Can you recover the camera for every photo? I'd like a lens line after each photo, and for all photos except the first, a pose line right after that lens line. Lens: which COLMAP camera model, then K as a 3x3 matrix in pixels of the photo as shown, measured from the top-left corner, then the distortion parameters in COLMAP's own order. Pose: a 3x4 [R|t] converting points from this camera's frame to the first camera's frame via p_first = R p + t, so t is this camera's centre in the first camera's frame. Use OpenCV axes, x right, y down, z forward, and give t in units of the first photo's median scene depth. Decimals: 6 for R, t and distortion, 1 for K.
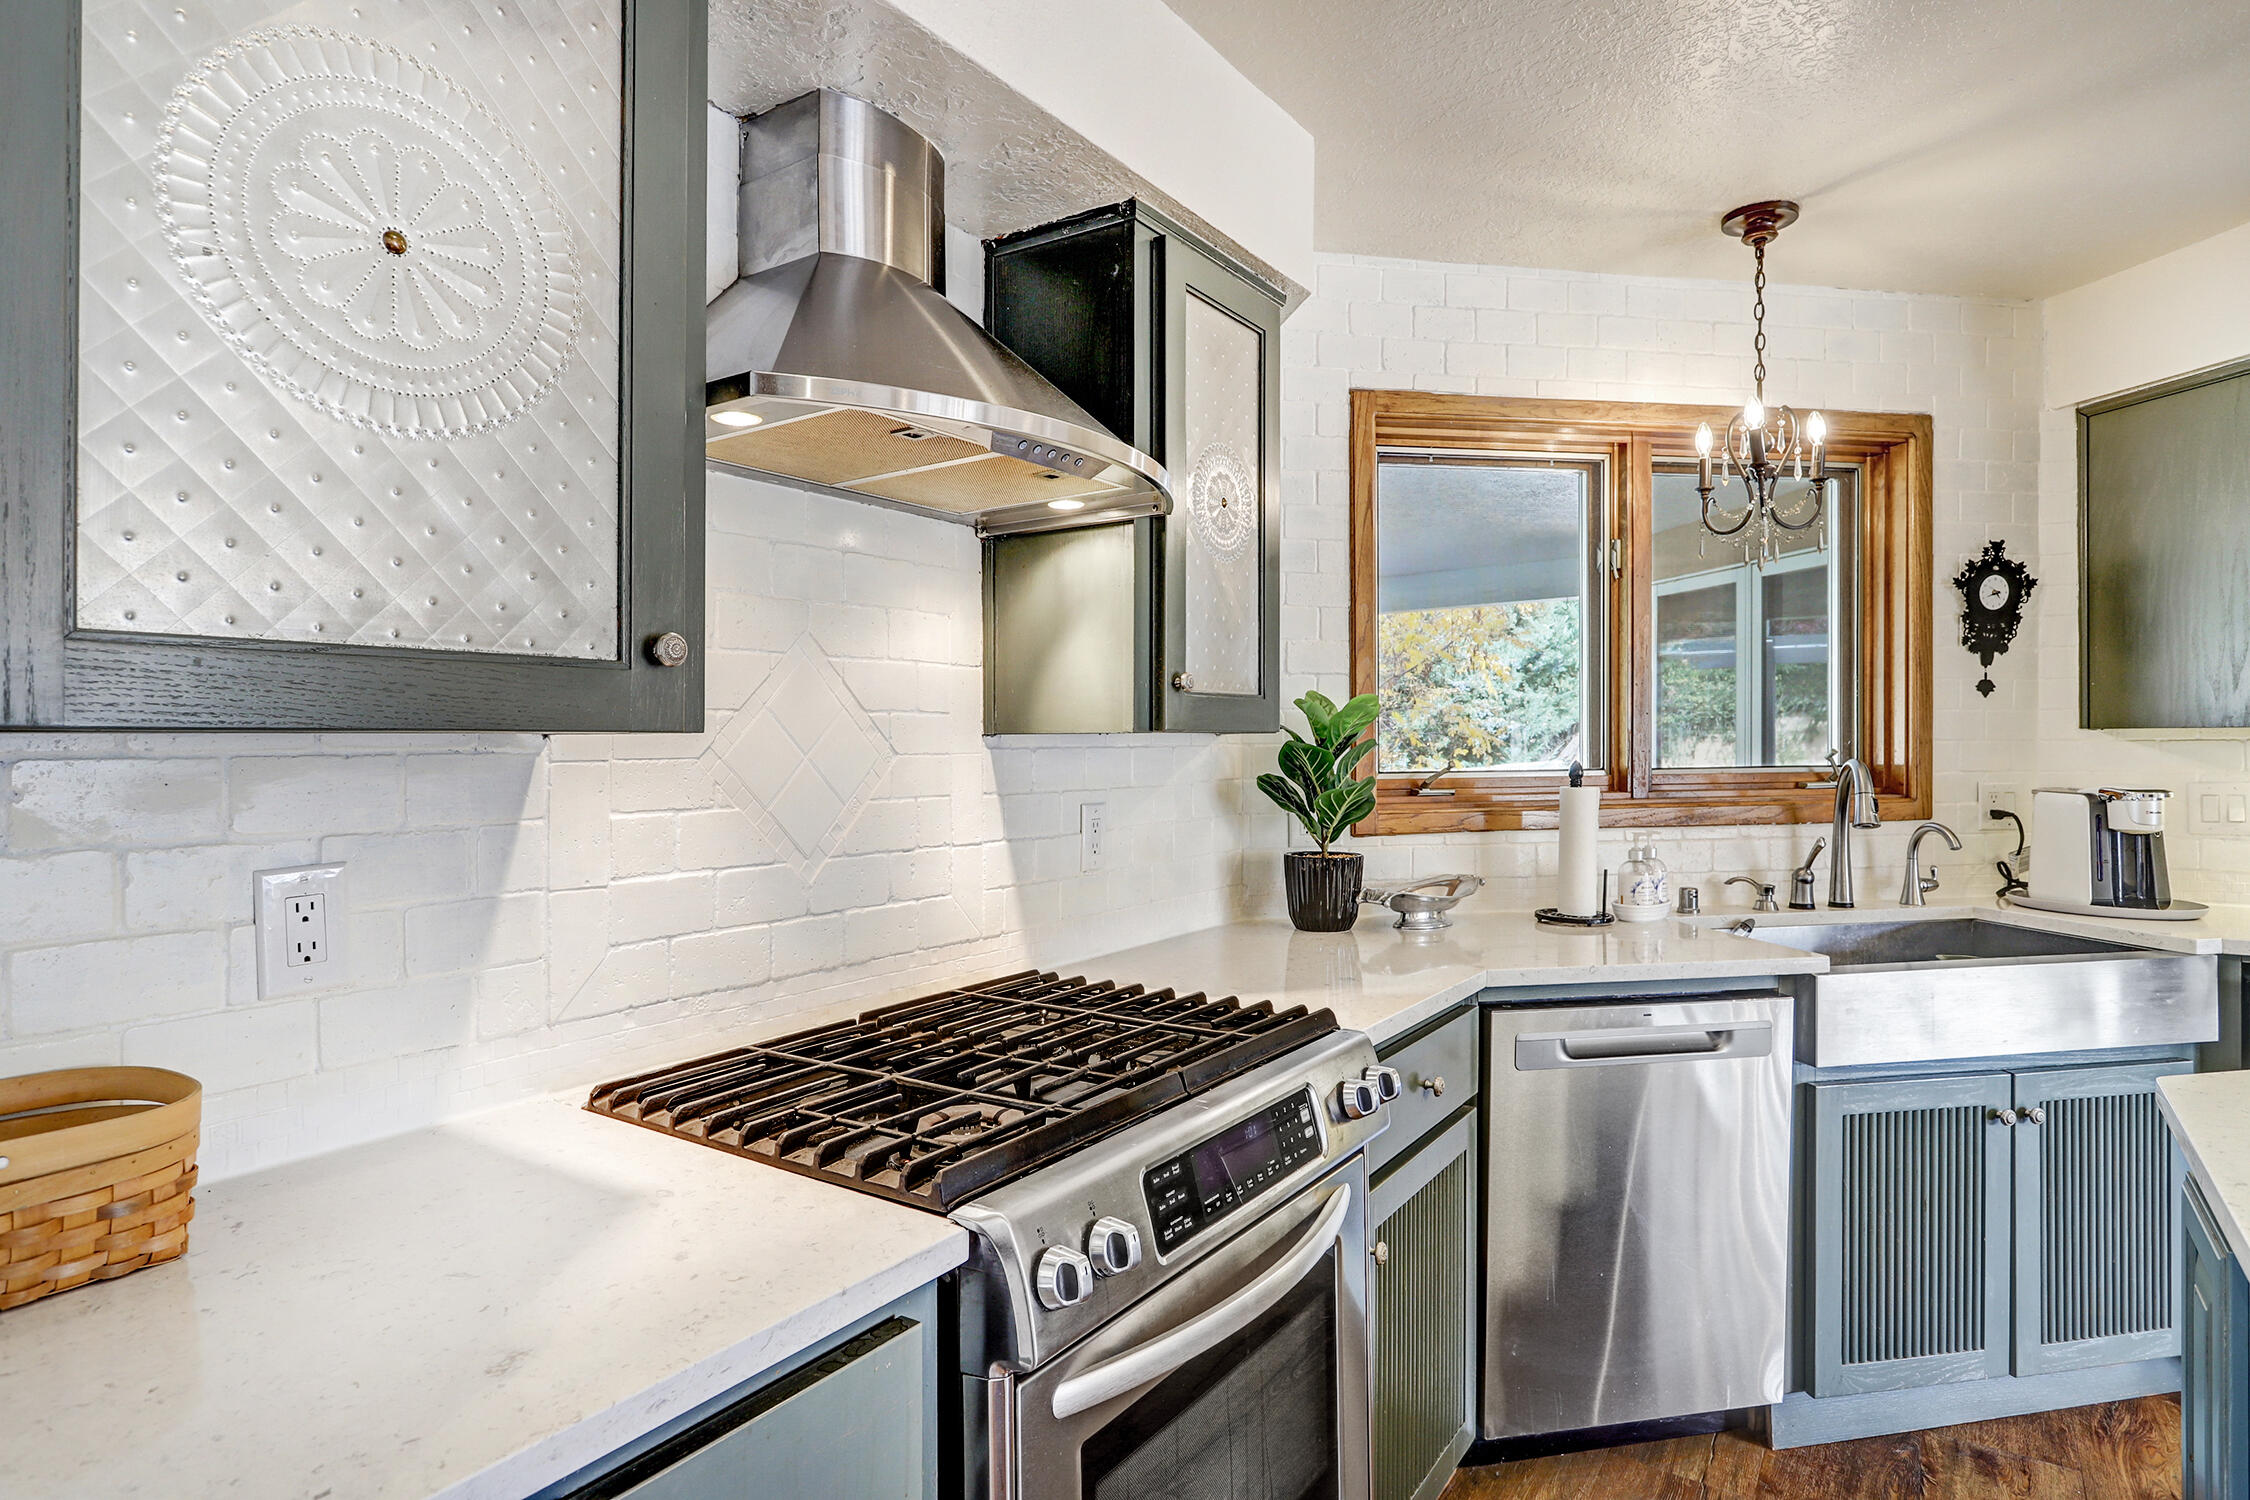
lens RADIAL K [[1193.9, 0, 1114.3], [0, 1193.9, 742.4], [0, 0, 1]] dist [-0.021300, 0.011908]
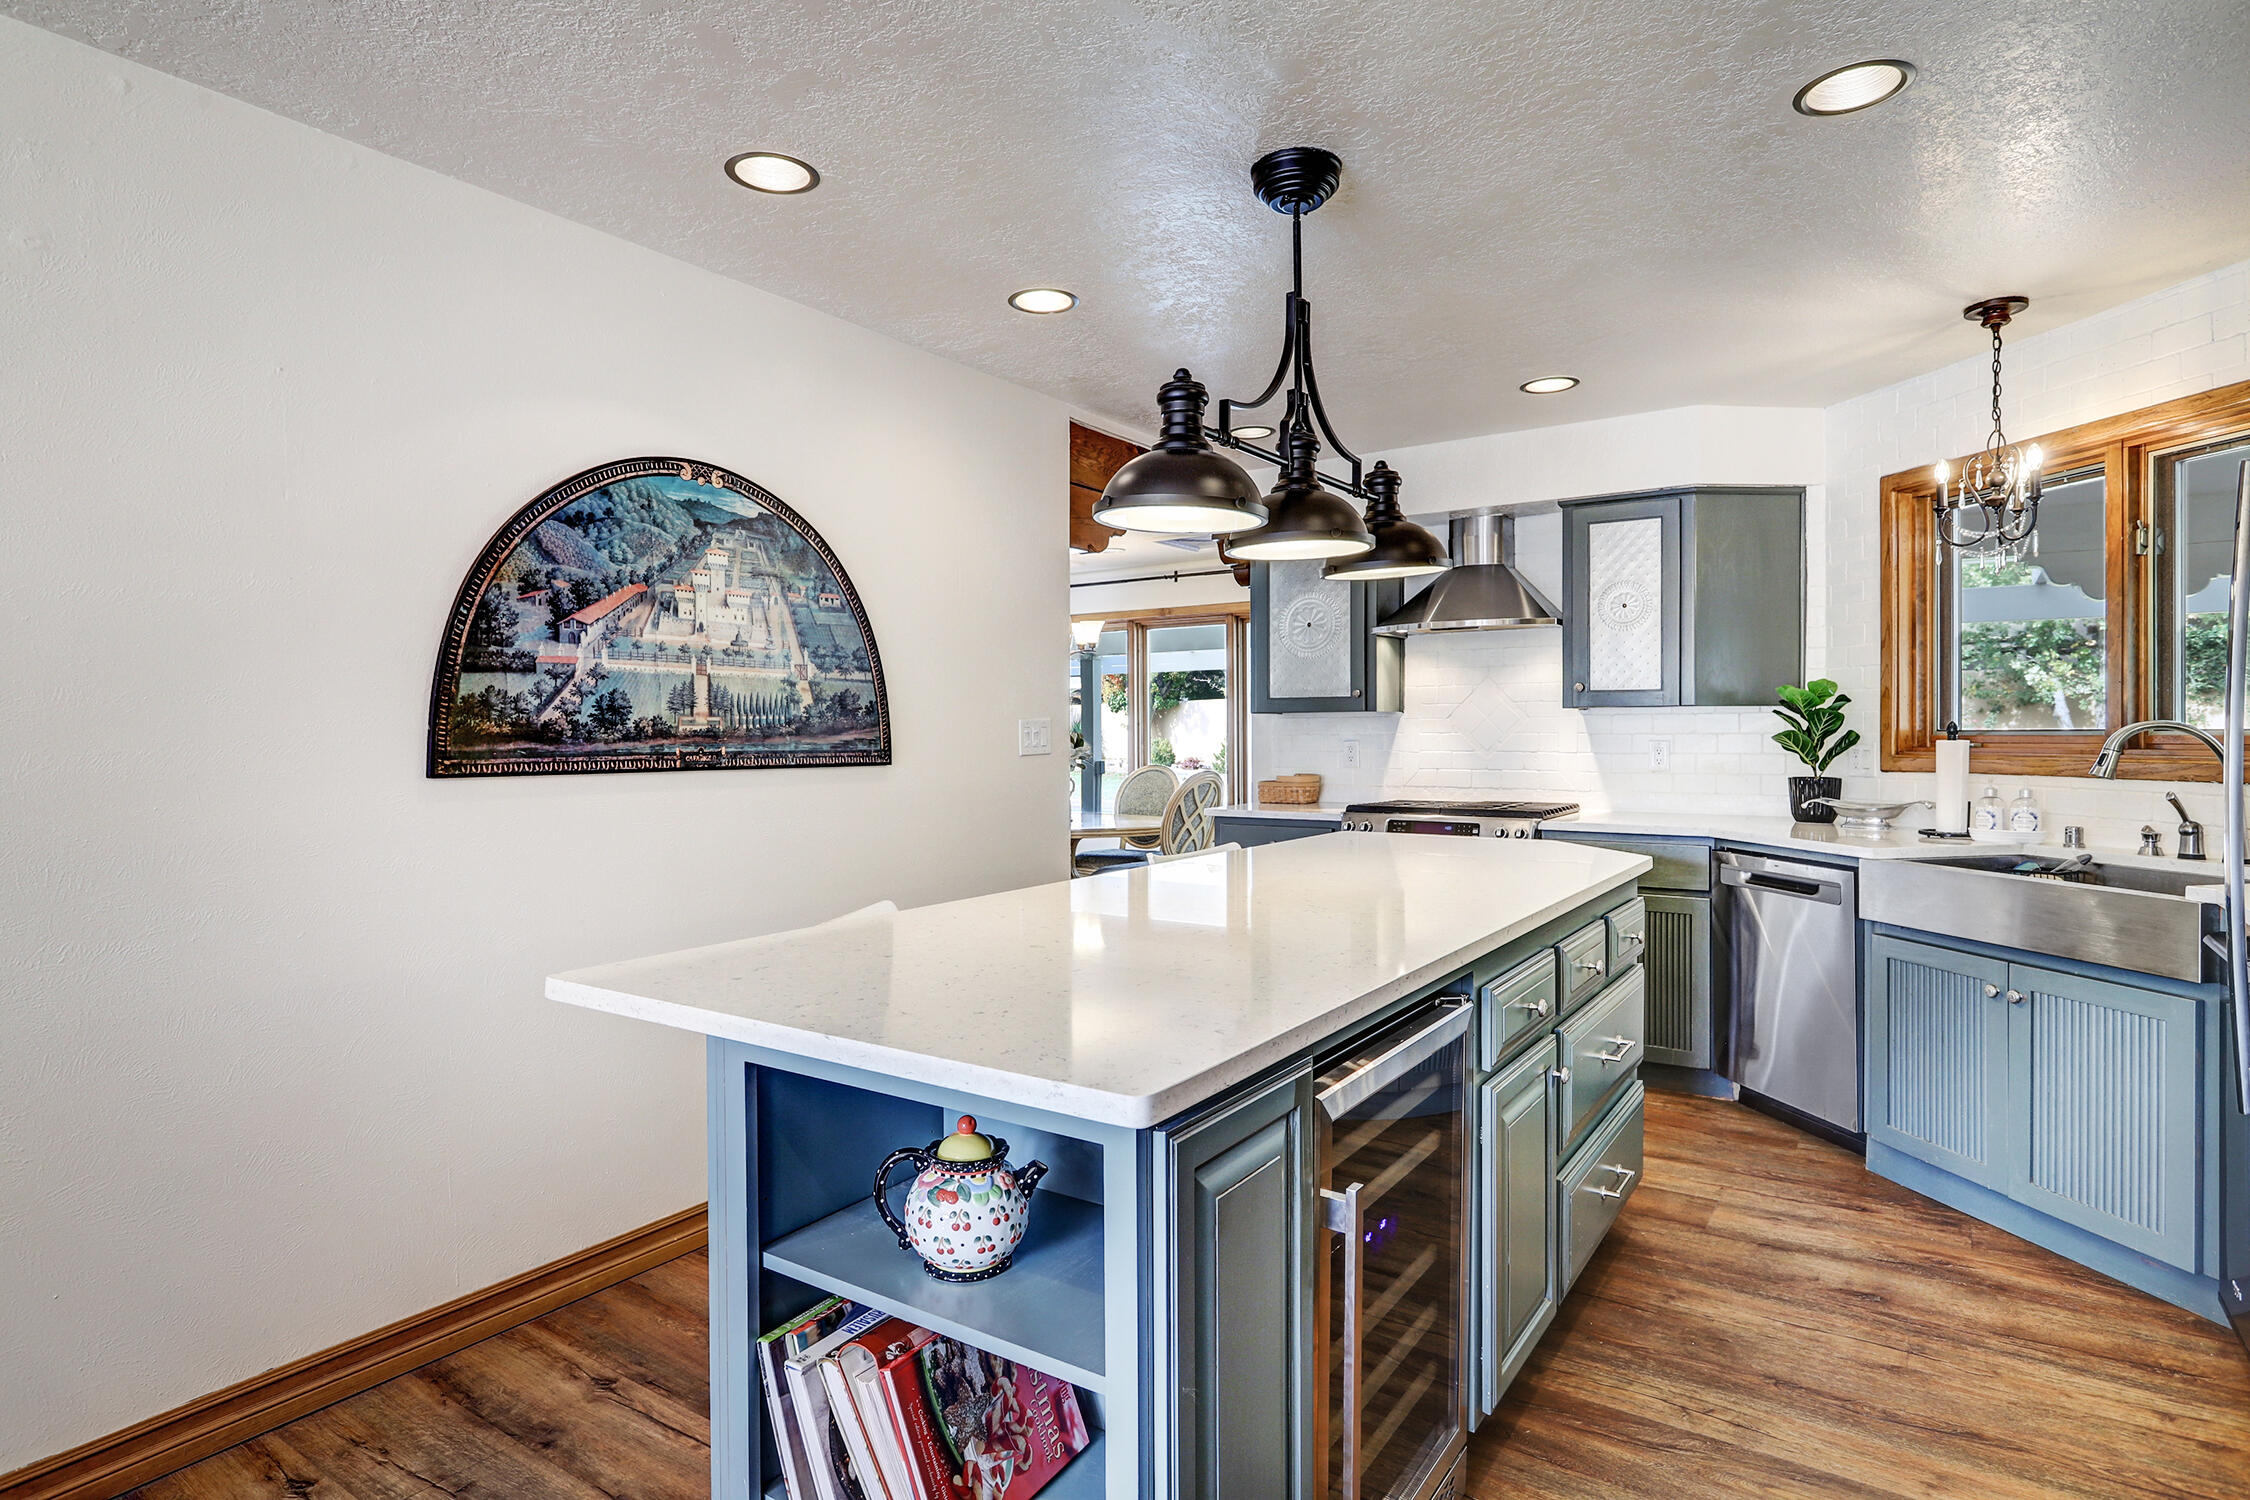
lens RADIAL K [[1193.9, 0, 1114.3], [0, 1193.9, 742.4], [0, 0, 1]] dist [-0.021300, 0.011908]
pose [[0.006884, 0.018287, -0.999809, 1.566316], [0.006065, 0.999814, 0.018329, 0.007659], [0.999958, -0.006190, 0.006772, 0.011870]]
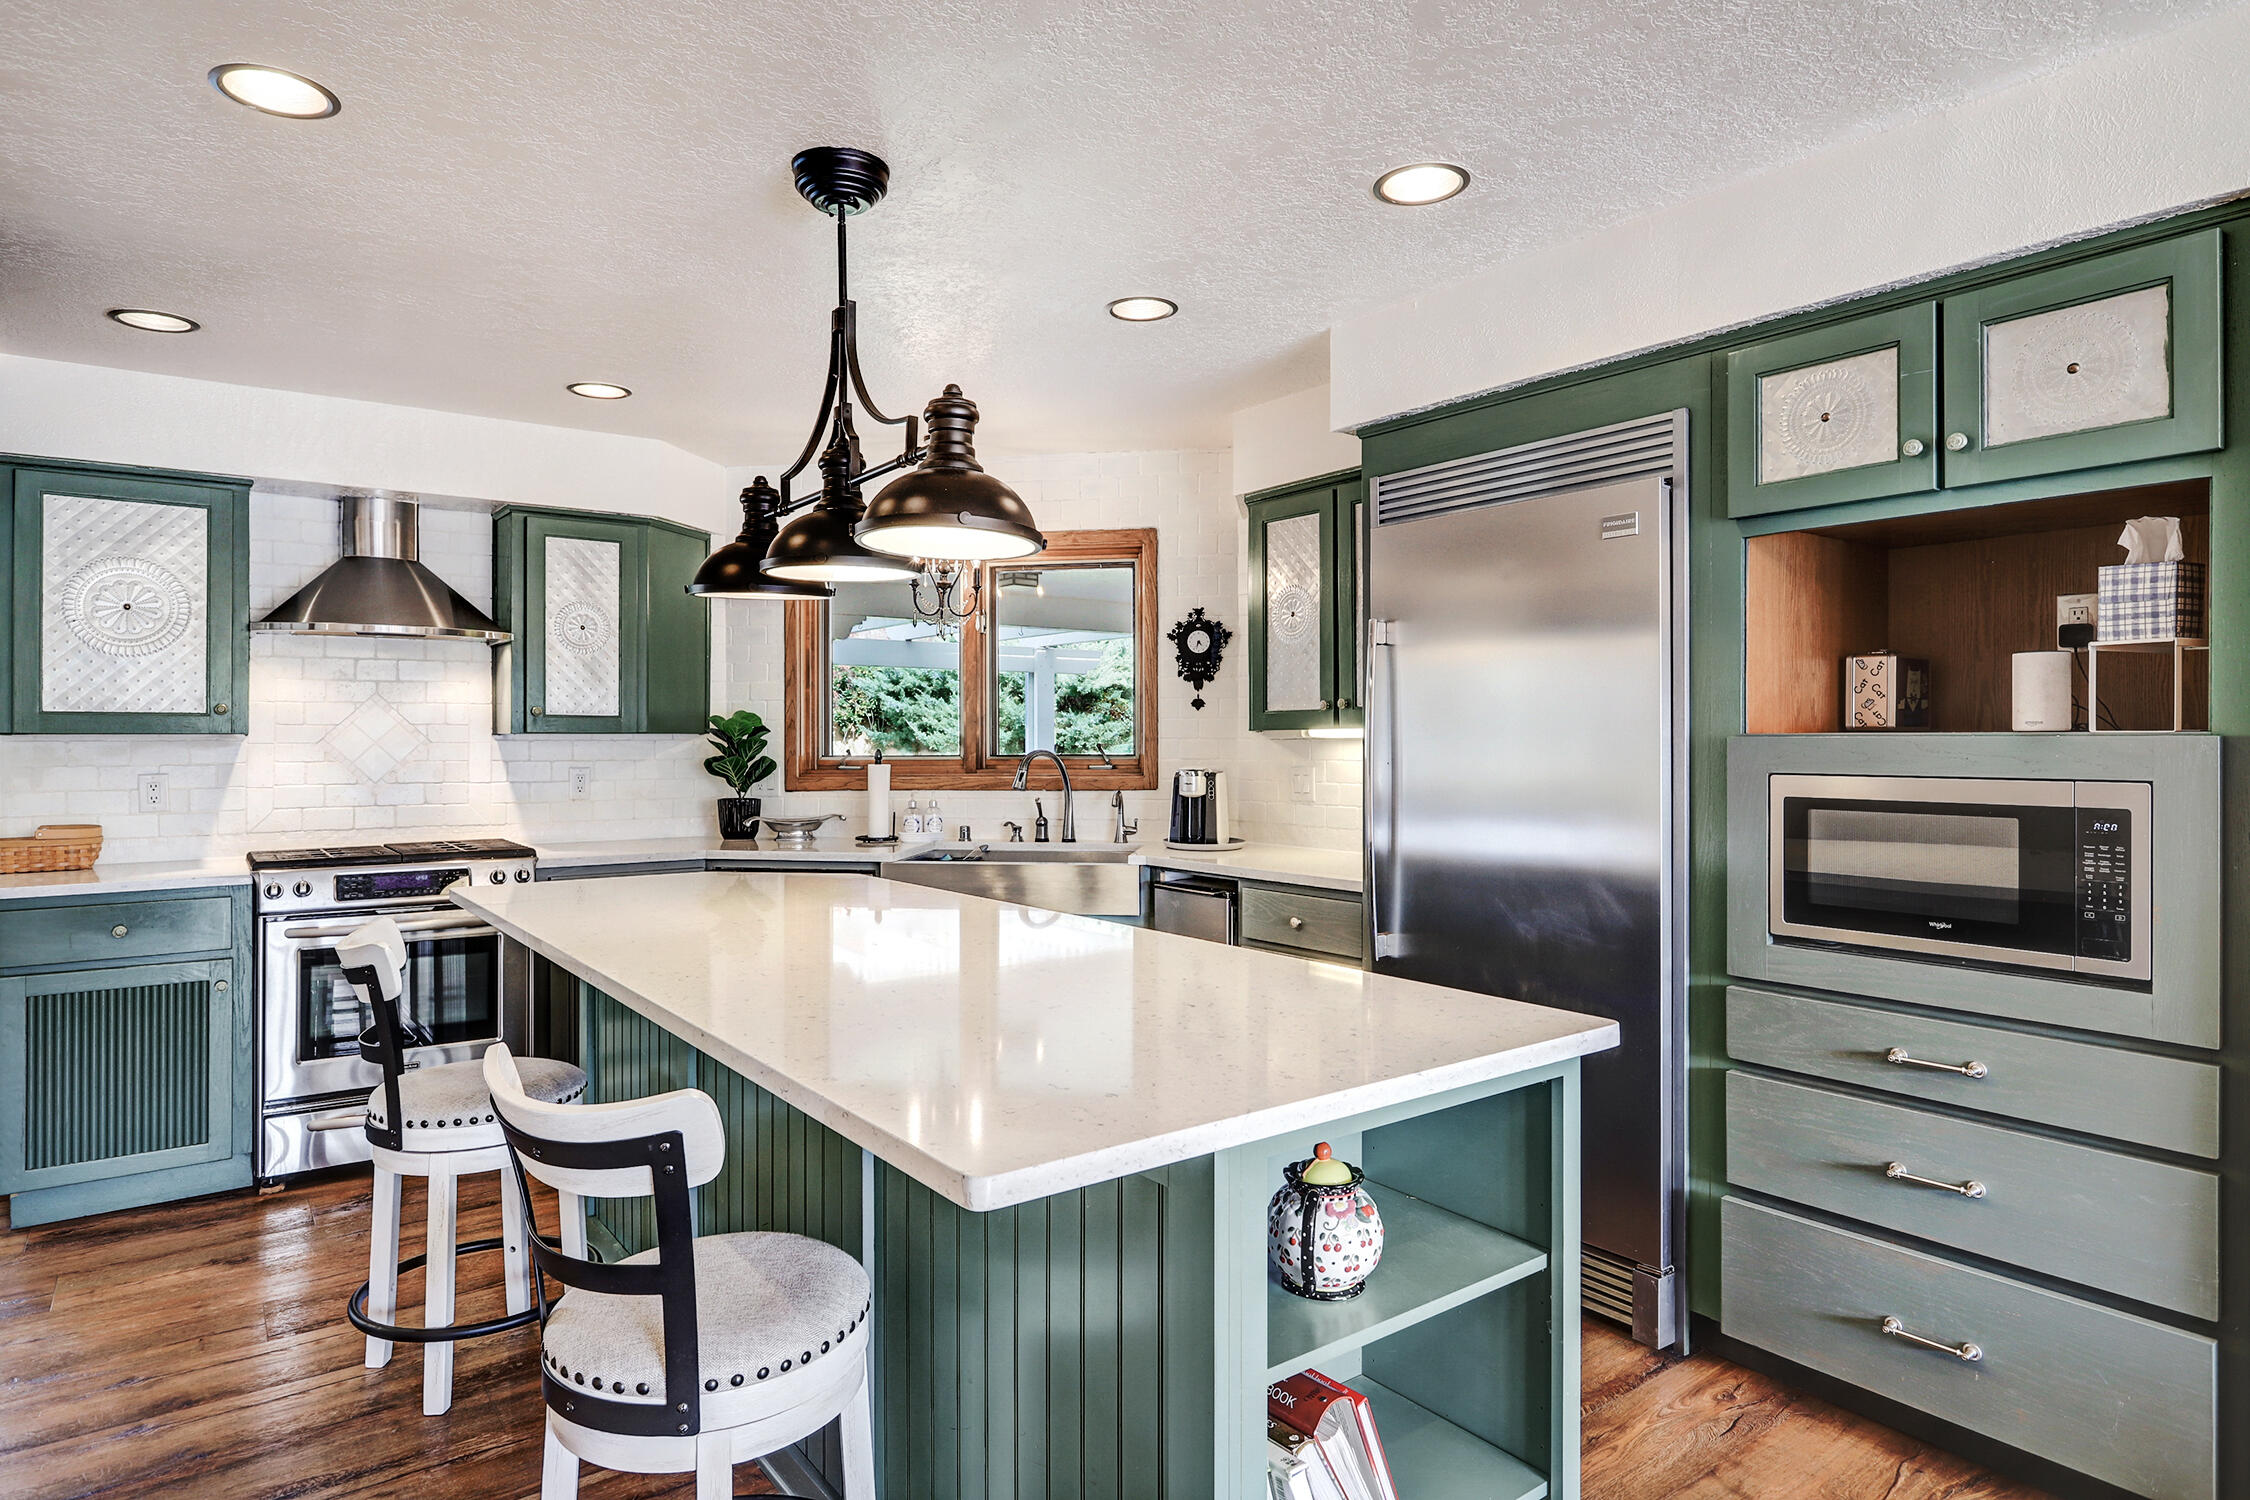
lens RADIAL K [[1267.4, 0, 1117.7], [0, 1267.4, 733.7], [0, 0, 1]] dist [-0.004510, 0.000617]
pose [[0.947681, 0.002679, -0.319209, 1.171243], [-0.003711, 0.999990, -0.002627, -0.003597], [0.319199, 0.003674, 0.947681, -0.582093]]
